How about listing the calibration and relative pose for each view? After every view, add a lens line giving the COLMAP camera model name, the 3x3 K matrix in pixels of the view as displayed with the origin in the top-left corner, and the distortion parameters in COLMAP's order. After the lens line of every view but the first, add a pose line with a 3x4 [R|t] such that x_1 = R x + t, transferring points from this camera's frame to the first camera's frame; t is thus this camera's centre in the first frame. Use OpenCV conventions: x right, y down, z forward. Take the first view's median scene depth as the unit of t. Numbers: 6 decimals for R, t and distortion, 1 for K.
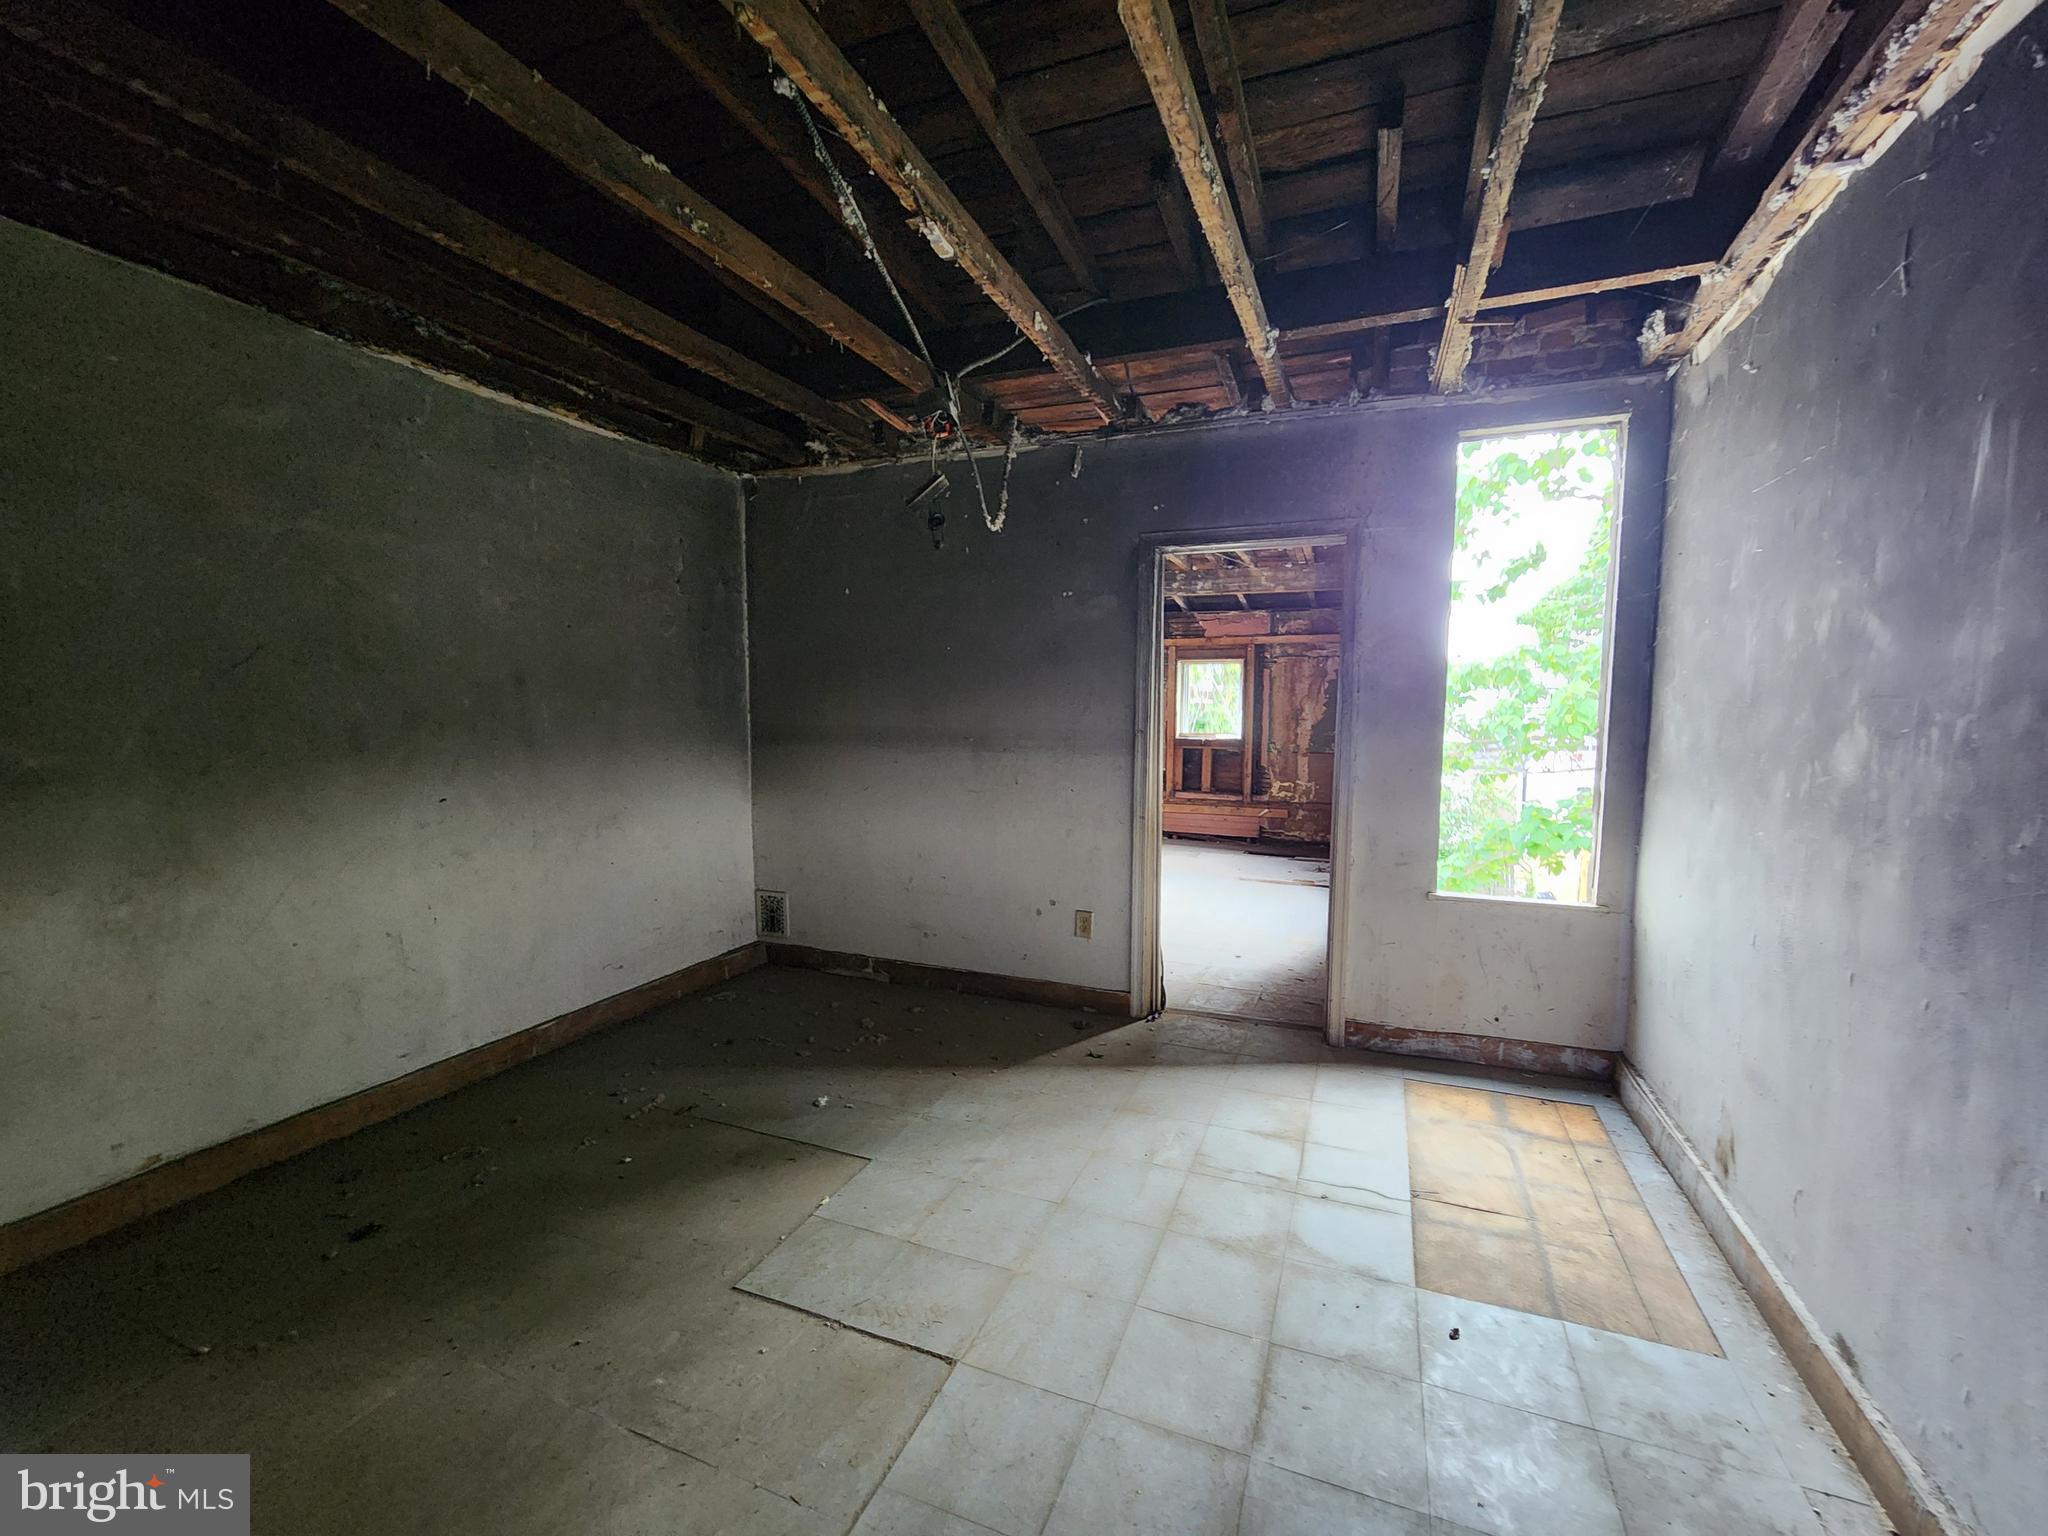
lens RADIAL K [[830.5, 0, 1027.0], [0, 830.5, 769.8], [0, 0, 1]] dist [-0.009306, 0.003486]
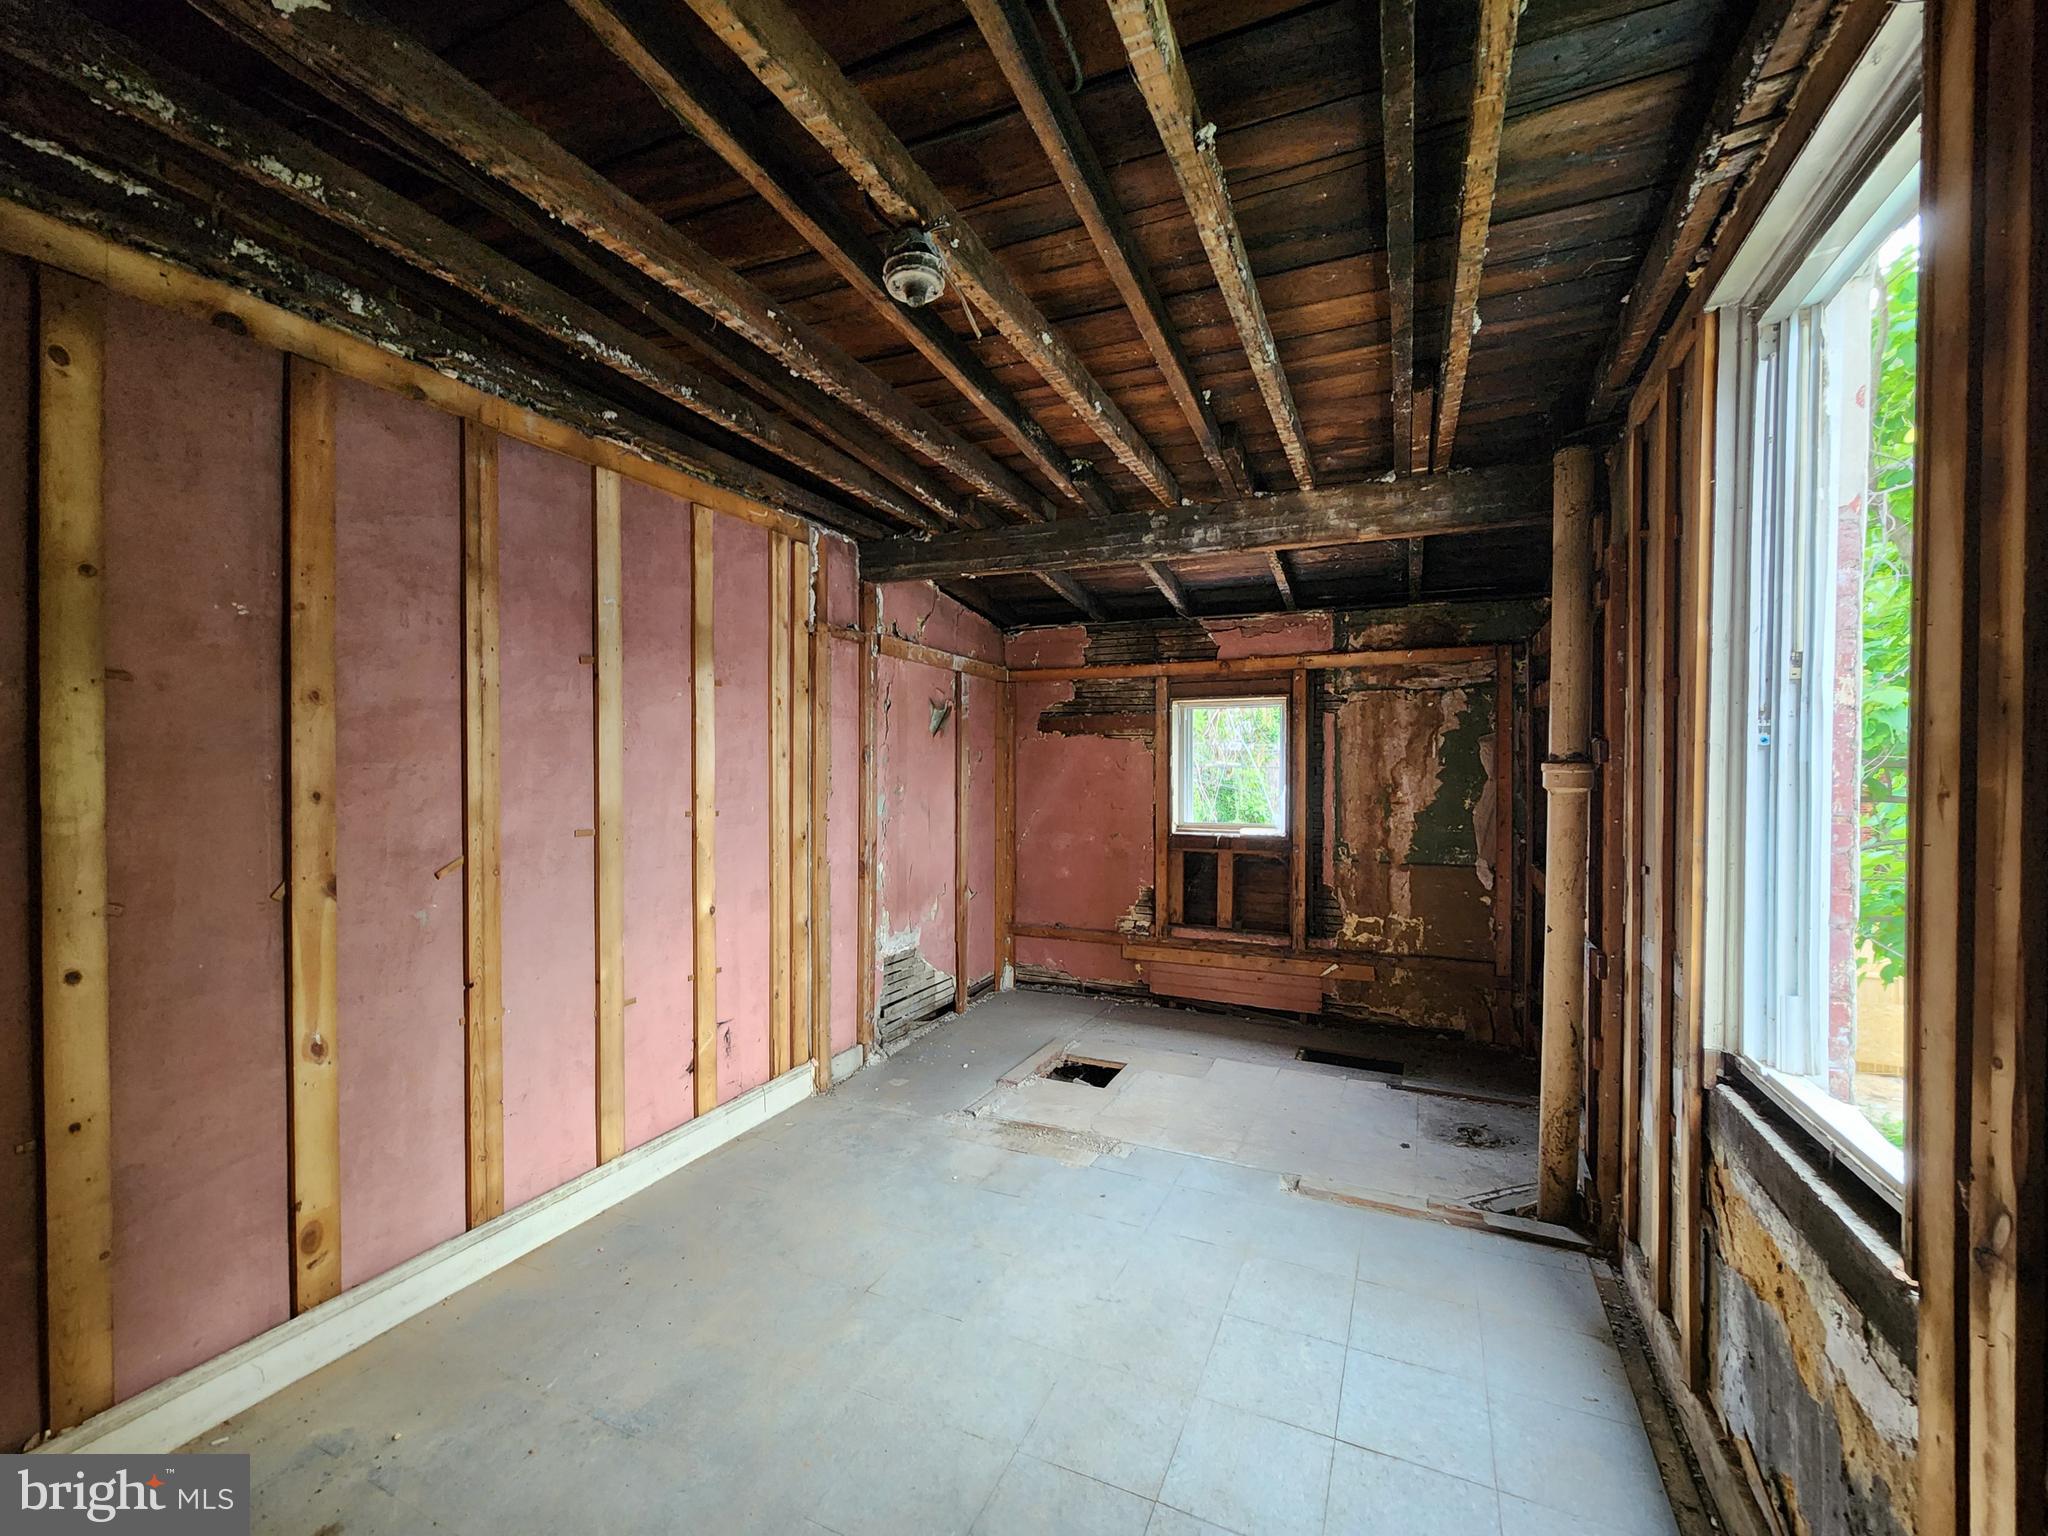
lens RADIAL K [[830.5, 0, 1028.2], [0, 830.5, 771.0], [0, 0, 1]] dist [-0.009306, 0.003486]
pose [[0.999402, -0.003812, -0.034362, 0.103860], [0.001344, 0.997435, -0.071561, -0.041995], [0.034547, 0.071472, 0.996844, 0.432824]]
